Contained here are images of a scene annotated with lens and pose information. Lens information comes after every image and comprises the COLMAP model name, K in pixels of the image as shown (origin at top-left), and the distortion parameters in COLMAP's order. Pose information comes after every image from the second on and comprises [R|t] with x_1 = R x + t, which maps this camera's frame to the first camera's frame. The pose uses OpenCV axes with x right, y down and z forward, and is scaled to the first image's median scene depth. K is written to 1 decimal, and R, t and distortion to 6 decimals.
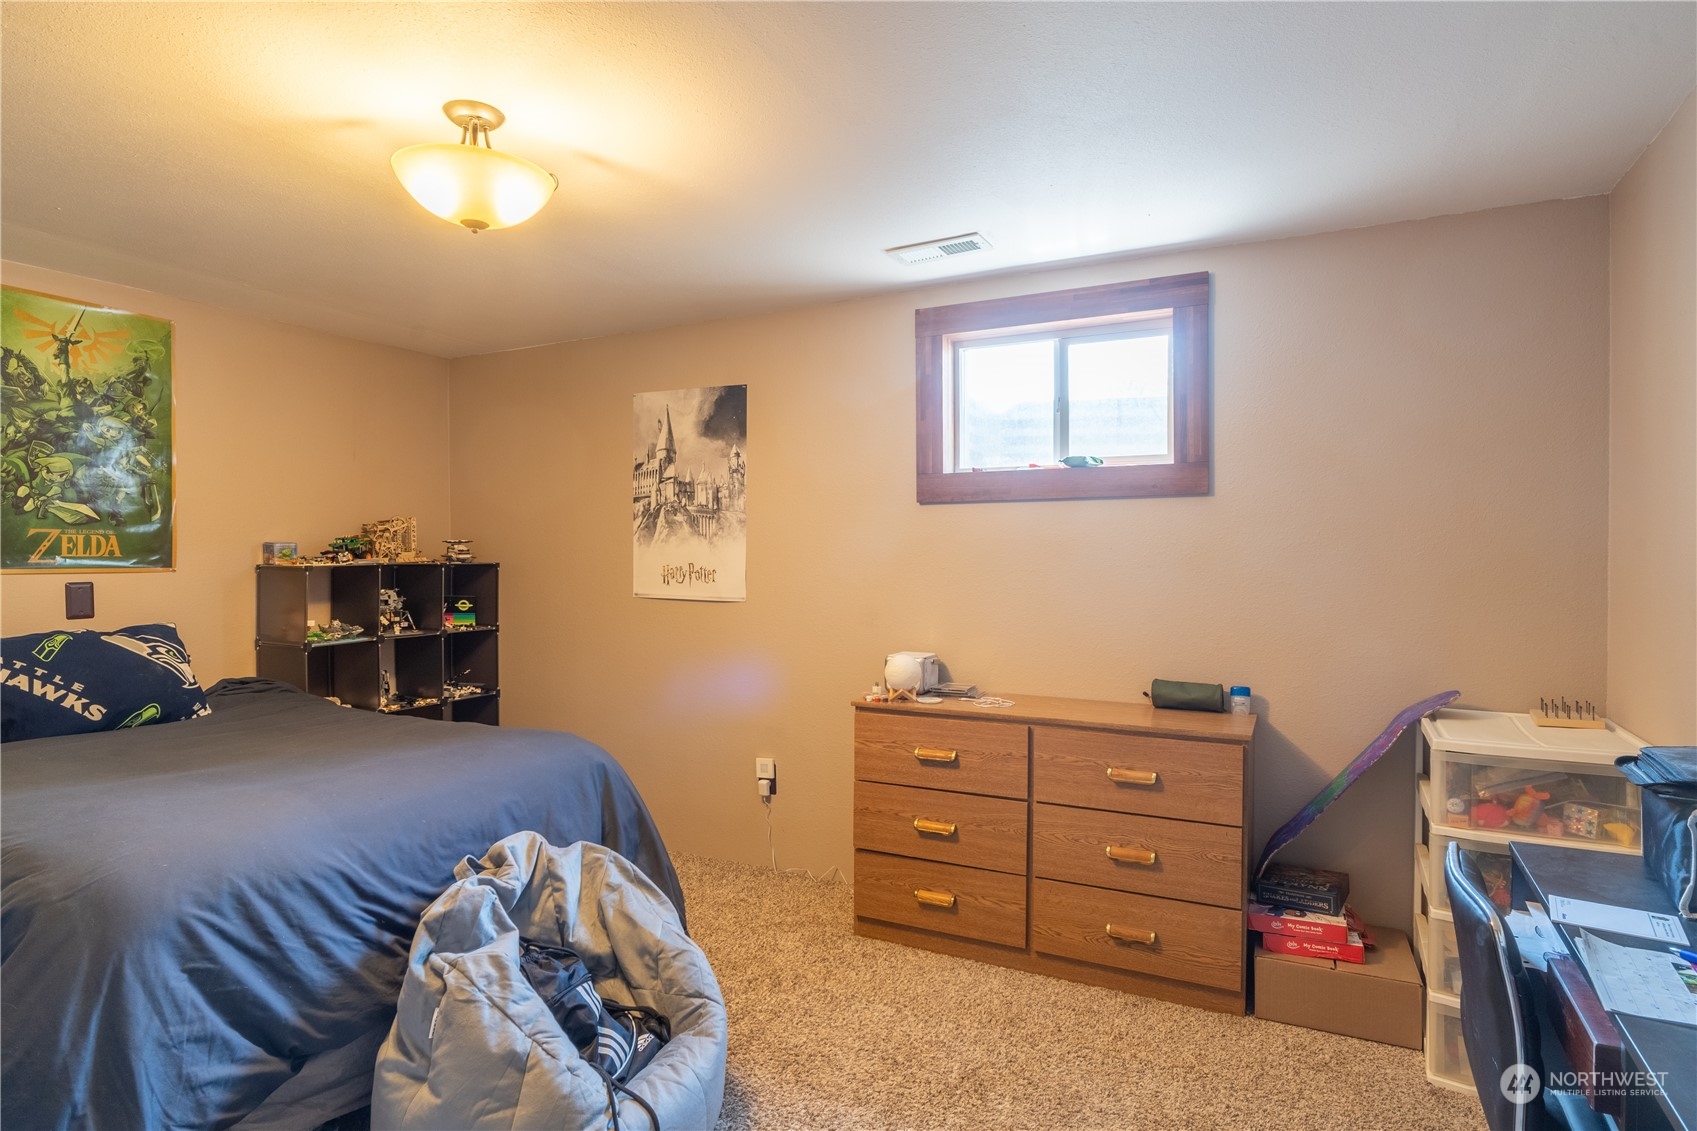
lens RADIAL K [[882.4, 0, 859.2], [0, 882.4, 564.9], [0, 0, 1]] dist [-0.003998, 0.000090]
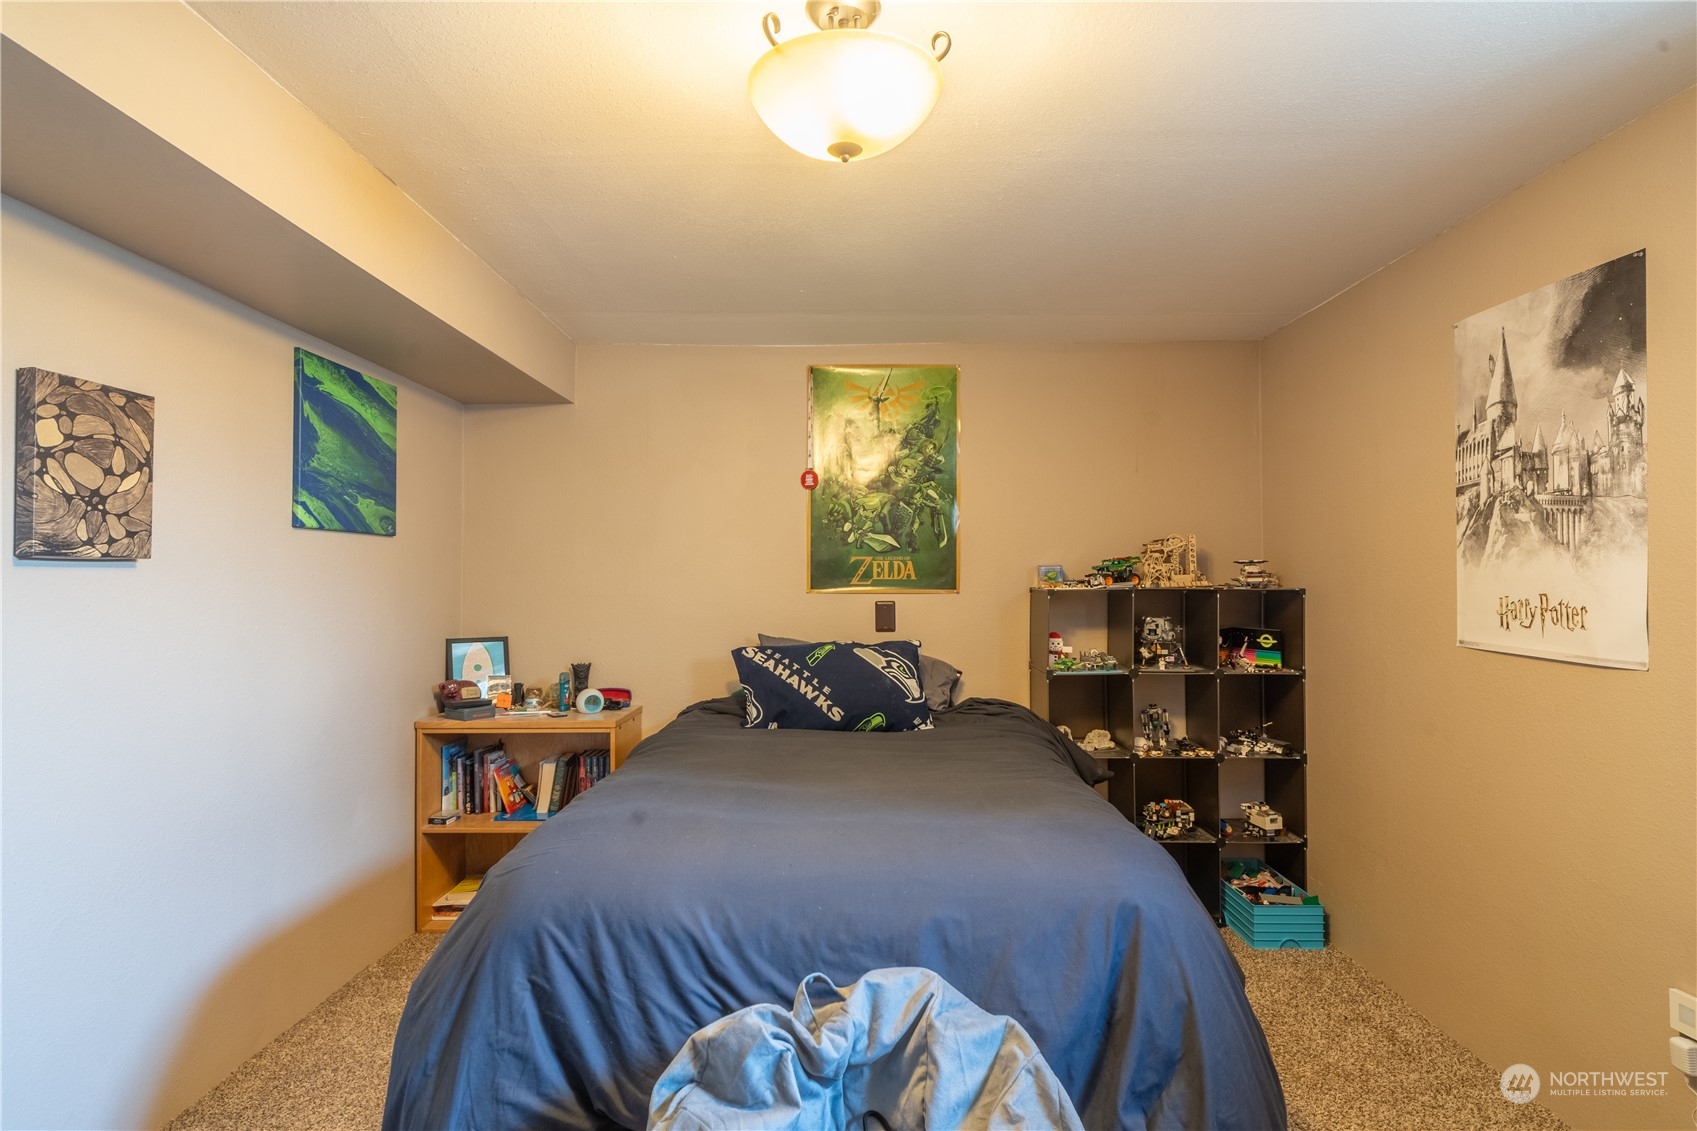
lens RADIAL K [[882.4, 0, 844.3], [0, 882.4, 568.8], [0, 0, 1]] dist [-0.003998, 0.000090]
pose [[0.423997, -0.007512, -0.905633, 0.155603], [-0.010860, 0.999852, -0.013378, -0.006651], [0.905599, 0.015507, 0.423852, 0.412474]]
